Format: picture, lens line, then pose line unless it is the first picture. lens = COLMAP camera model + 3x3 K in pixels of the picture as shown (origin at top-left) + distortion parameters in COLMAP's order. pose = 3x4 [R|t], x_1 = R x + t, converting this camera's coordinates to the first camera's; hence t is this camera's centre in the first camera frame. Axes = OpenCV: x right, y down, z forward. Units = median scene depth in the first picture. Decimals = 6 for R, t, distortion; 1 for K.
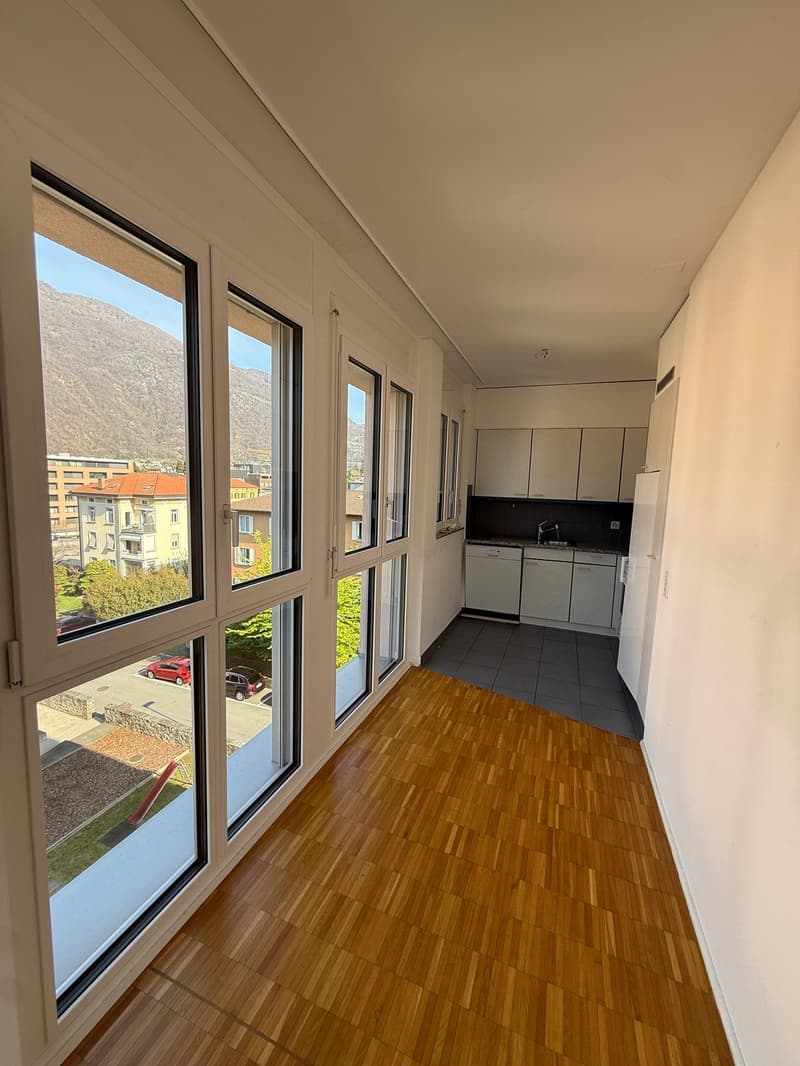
lens RADIAL K [[425.3, 0, 401.8], [0, 425.3, 532.6], [0, 0, 1]] dist [-0.001667, 0.000408]
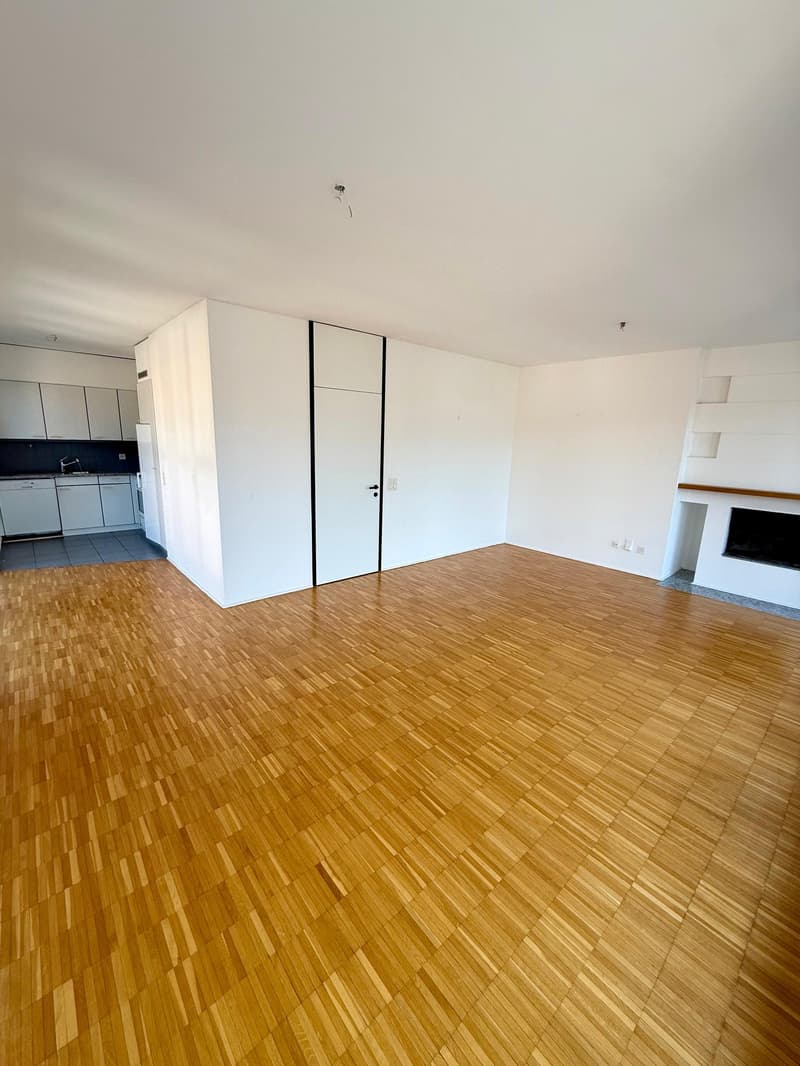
lens RADIAL K [[425.3, 0, 399.7], [0, 425.3, 530.2], [0, 0, 1]] dist [-0.001667, 0.000408]
pose [[0.468679, -0.208264, 0.858467, -0.490994], [0.082813, 0.977890, 0.192025, 0.039059], [-0.879478, -0.018906, 0.475564, -0.734677]]
